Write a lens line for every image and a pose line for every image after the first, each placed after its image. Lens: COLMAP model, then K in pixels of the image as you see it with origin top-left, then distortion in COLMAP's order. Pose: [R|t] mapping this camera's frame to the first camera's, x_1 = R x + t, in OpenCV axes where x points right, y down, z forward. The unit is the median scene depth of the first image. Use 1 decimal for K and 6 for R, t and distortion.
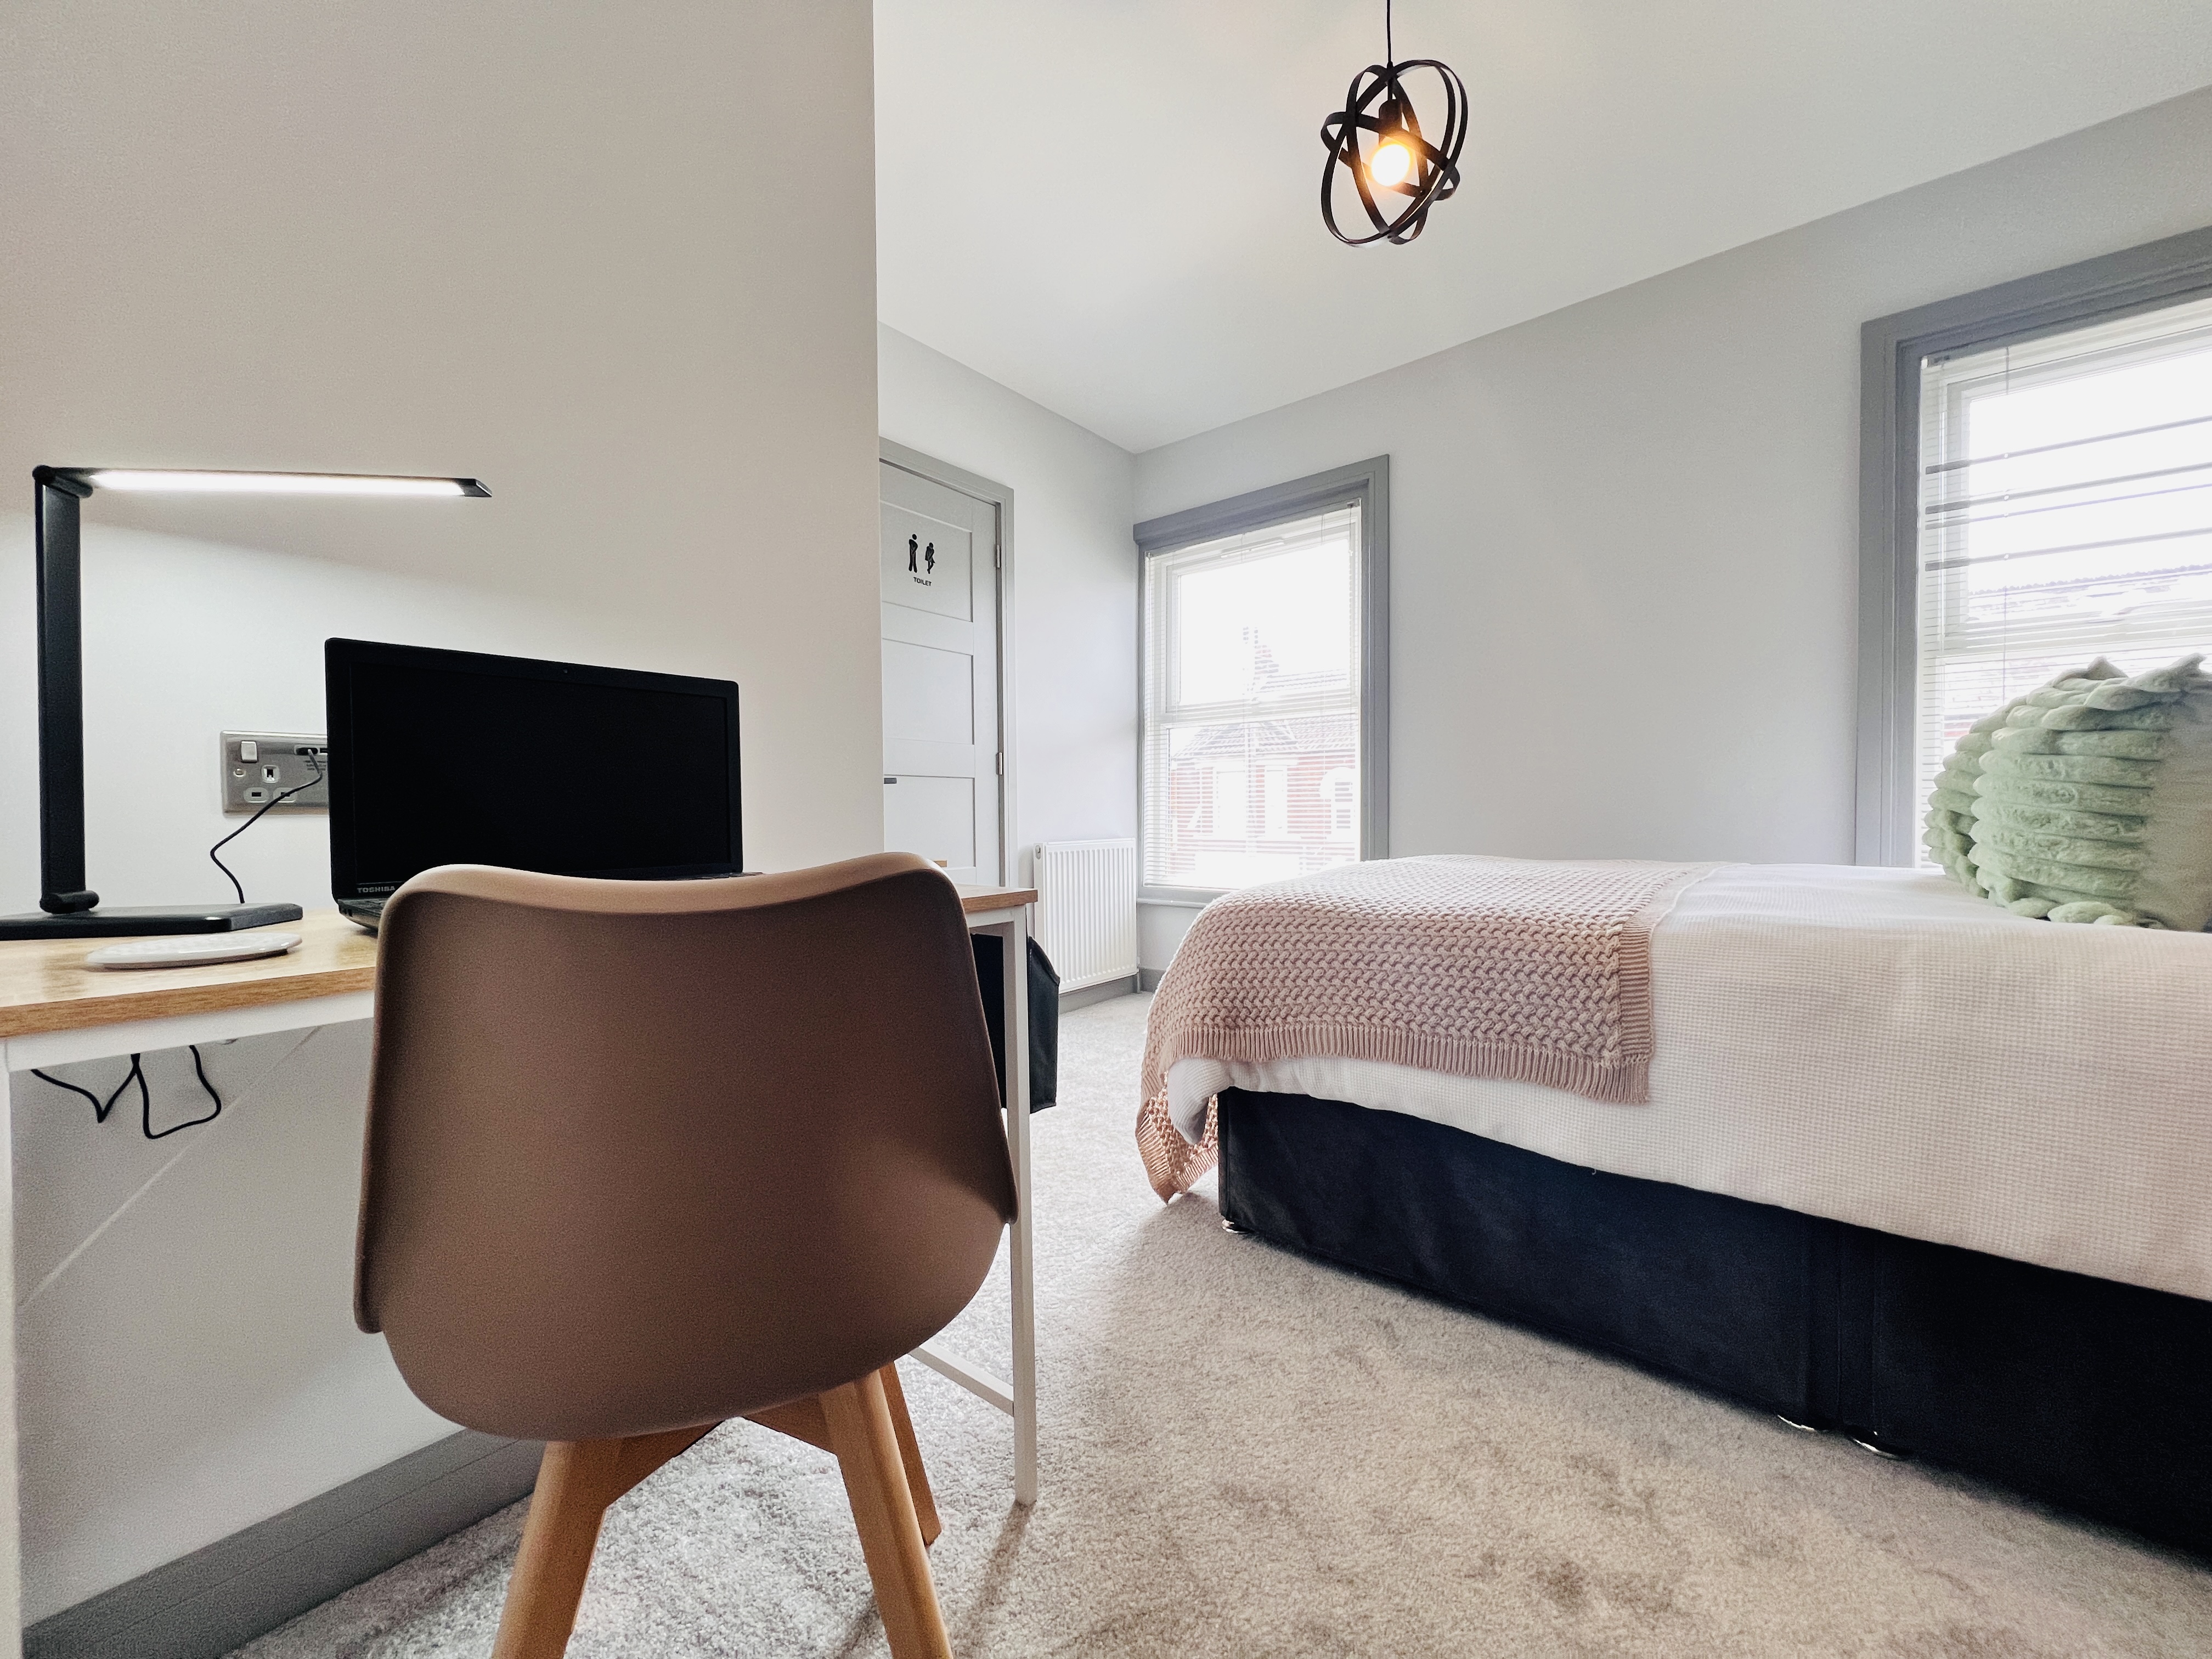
lens RADIAL K [[885.5, 0, 1102.4], [0, 885.5, 826.3], [0, 0, 1]] dist [-0.002369, 0.000829]
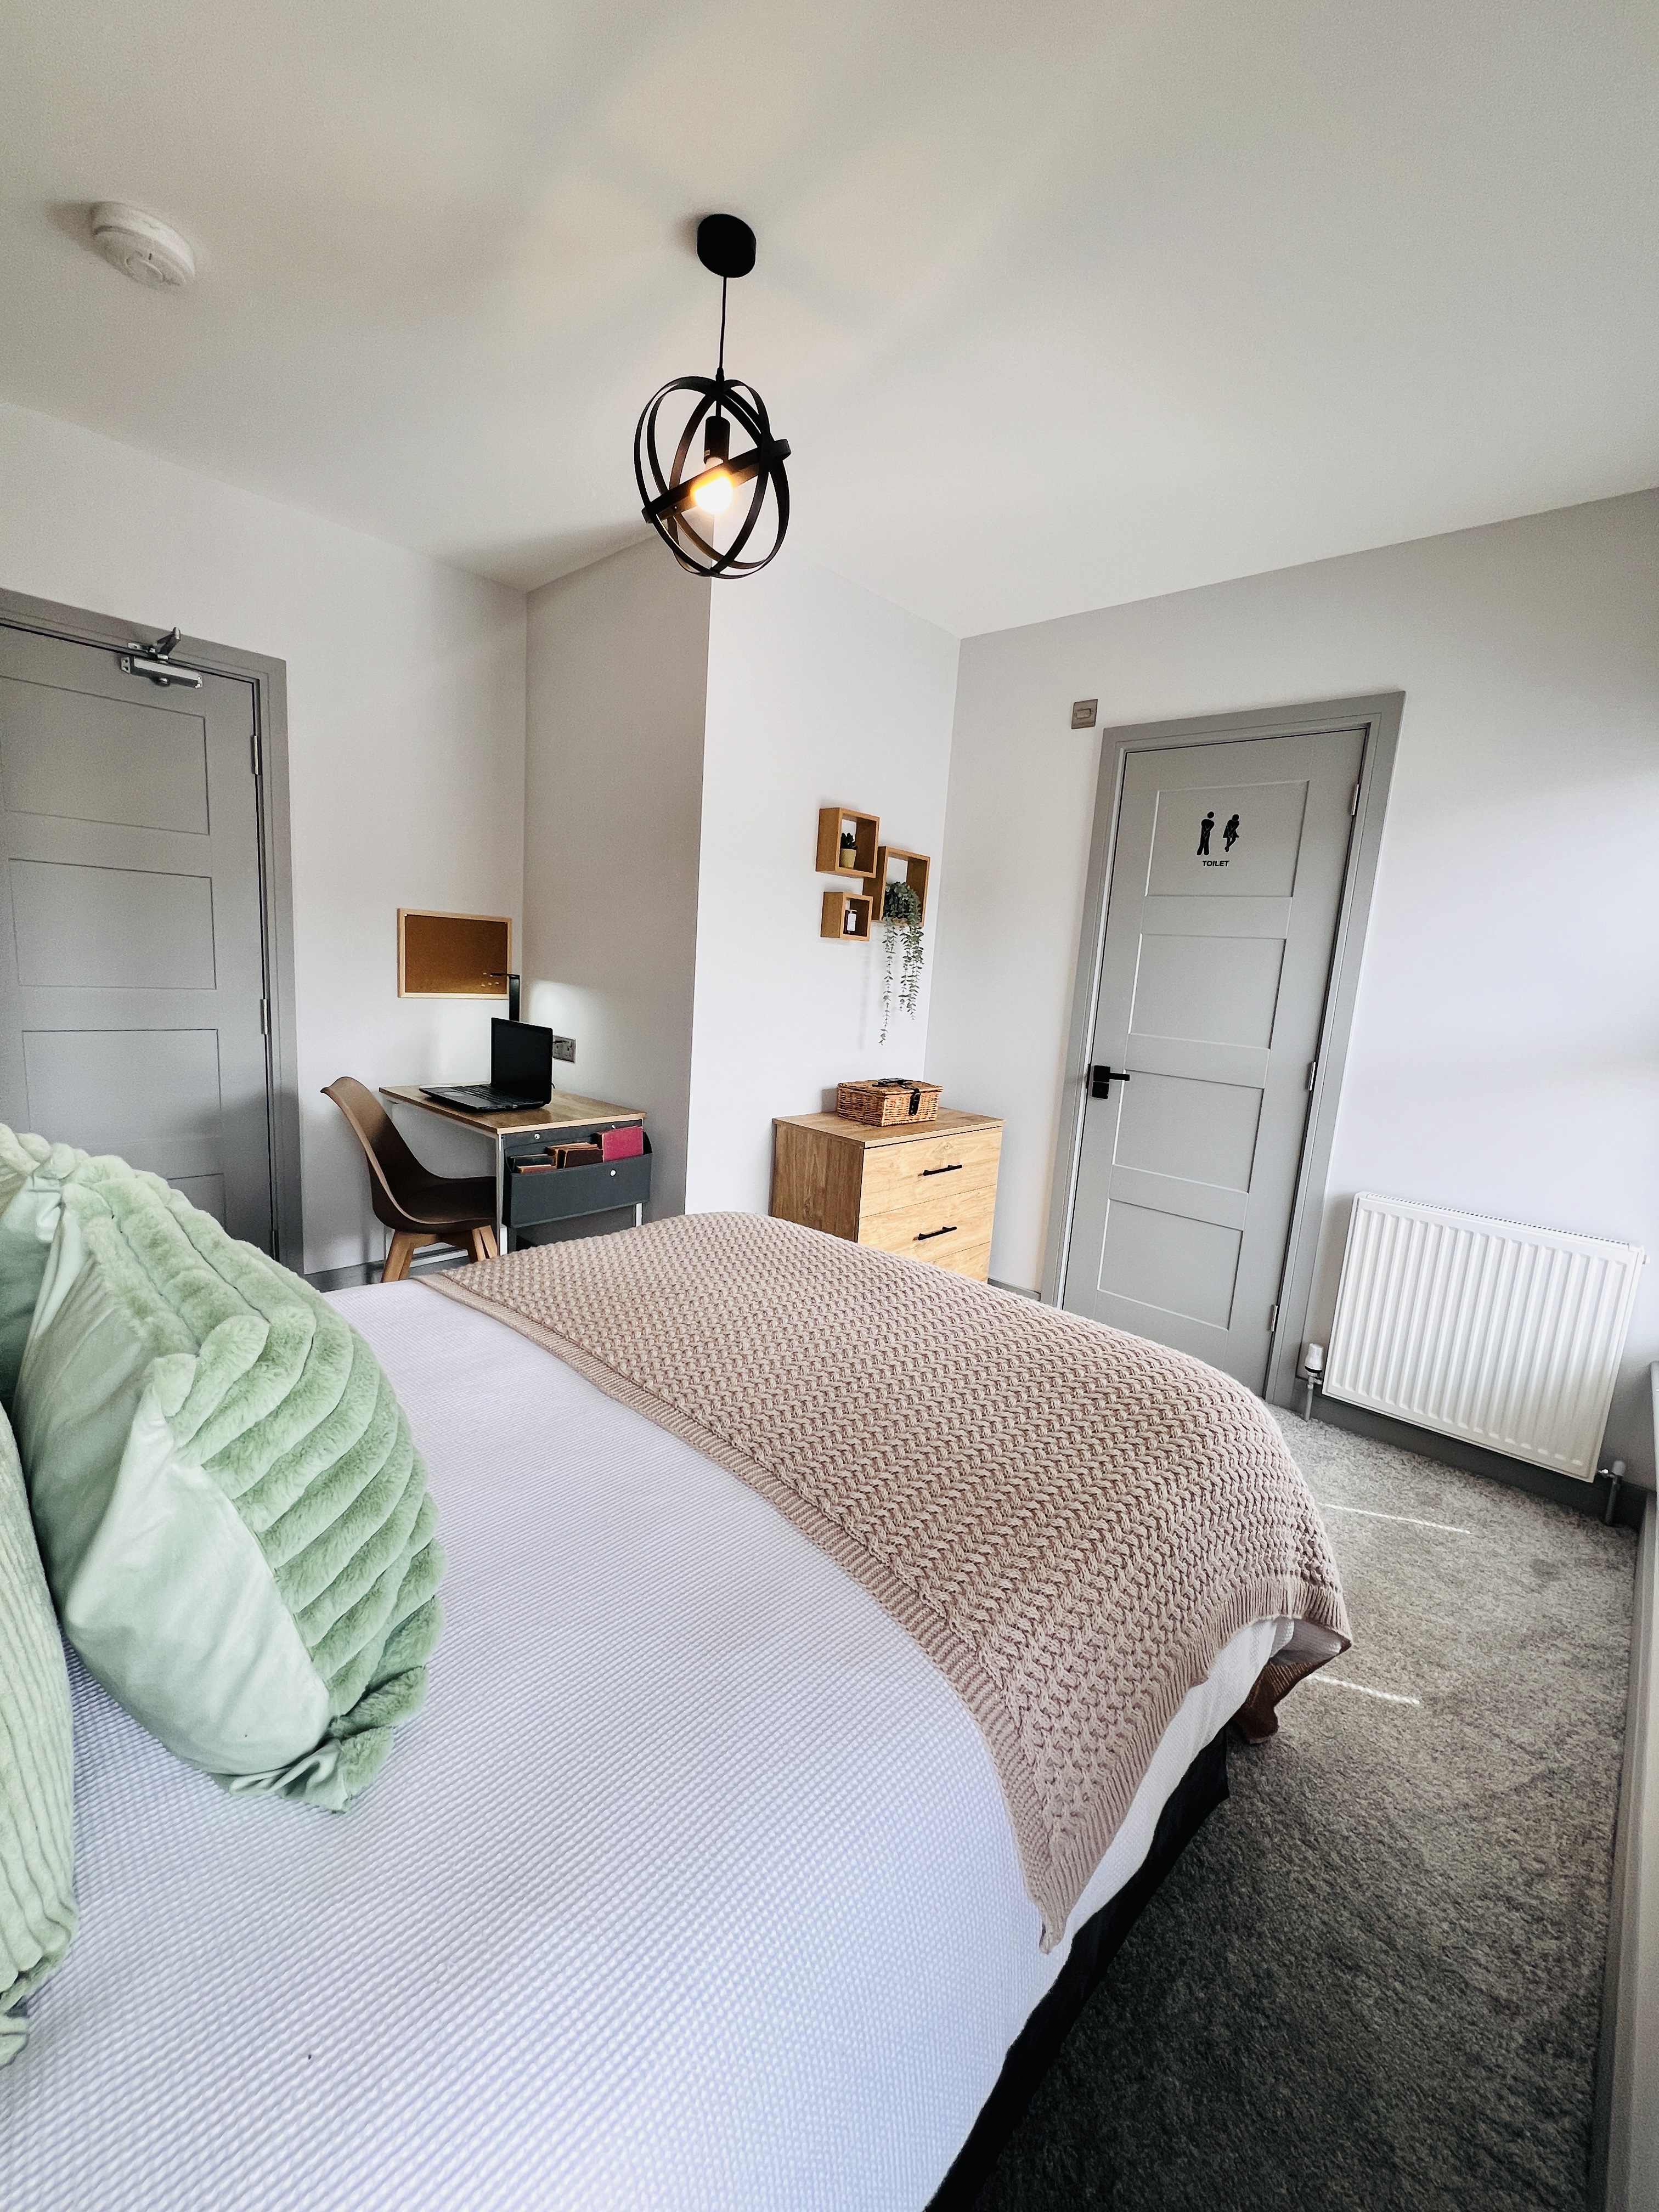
lens RADIAL K [[885.5, 0, 830.0], [0, 885.5, 1100.5], [0, 0, 1]] dist [-0.002369, 0.000829]
pose [[-0.060272, 0.159876, -0.985295, 1.676691], [-0.083228, 0.982848, 0.164570, -0.353519], [0.994706, 0.091923, -0.045932, 1.536578]]
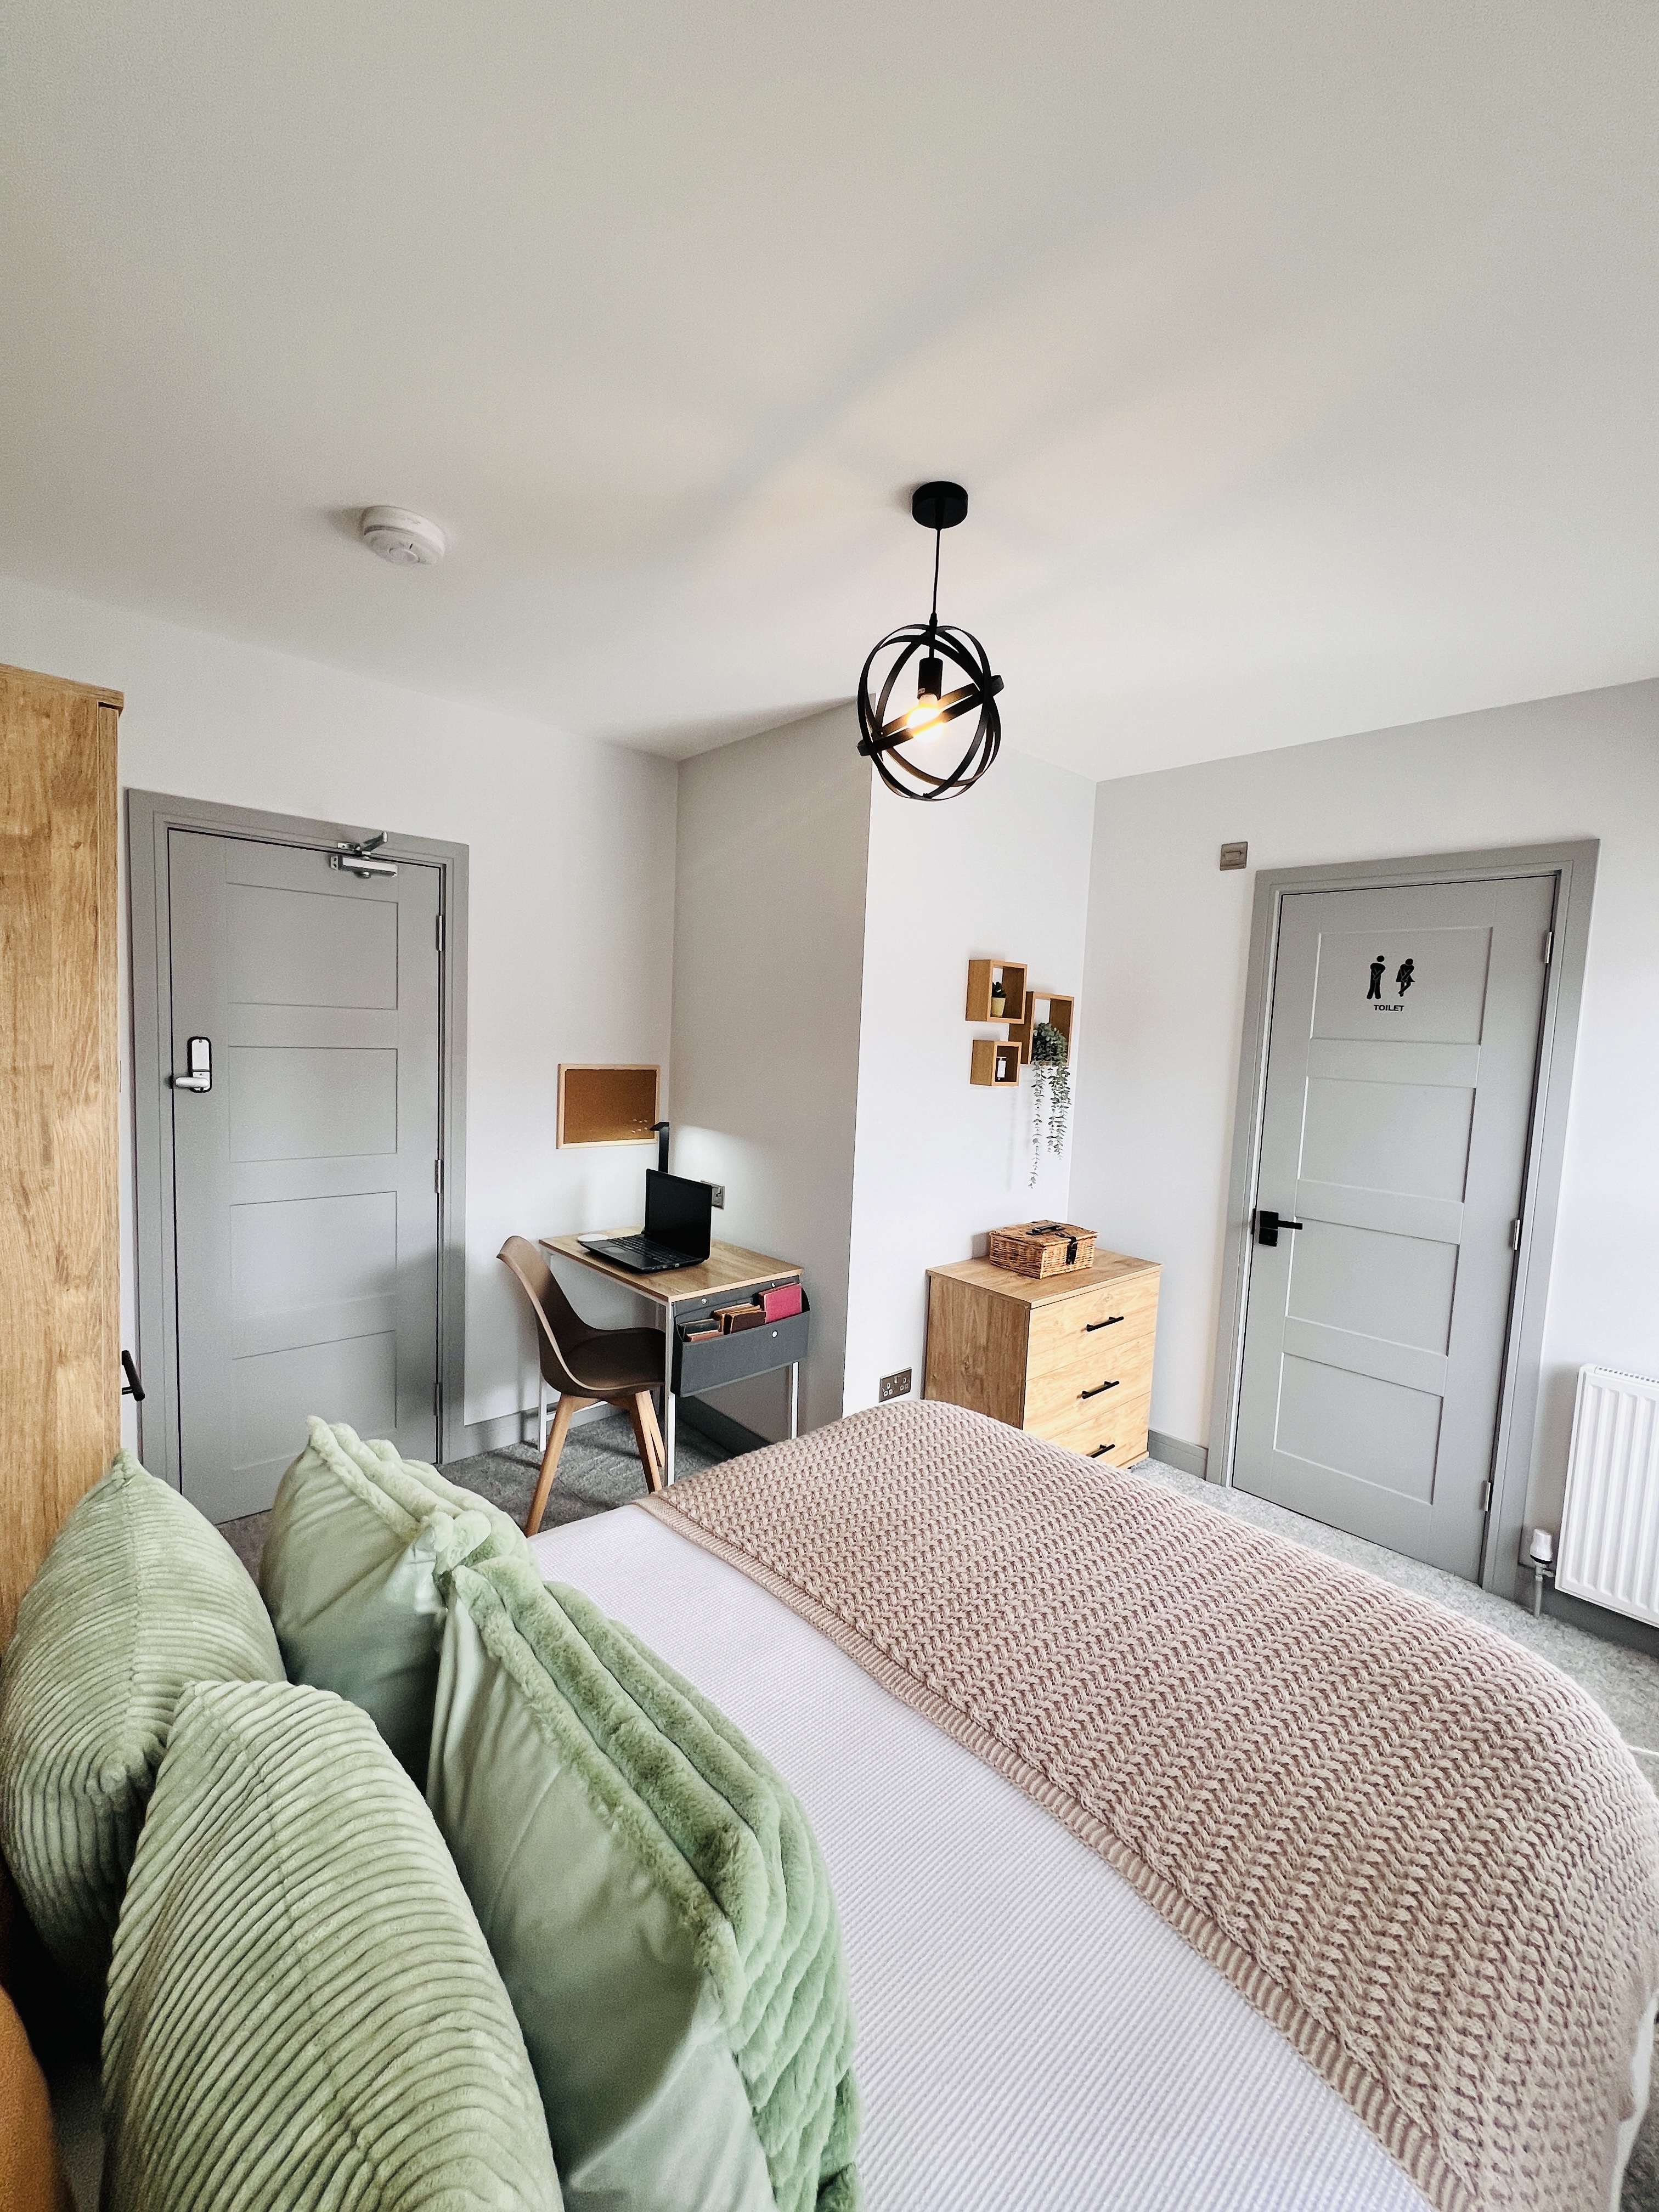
lens RADIAL K [[885.5, 0, 831.3], [0, 885.5, 1100.5], [0, 0, 1]] dist [-0.002369, 0.000829]
pose [[-0.138674, 0.080520, -0.987059, 1.659987], [-0.059331, 0.994224, 0.089439, -0.525907], [0.988559, 0.070966, -0.133096, 1.327100]]
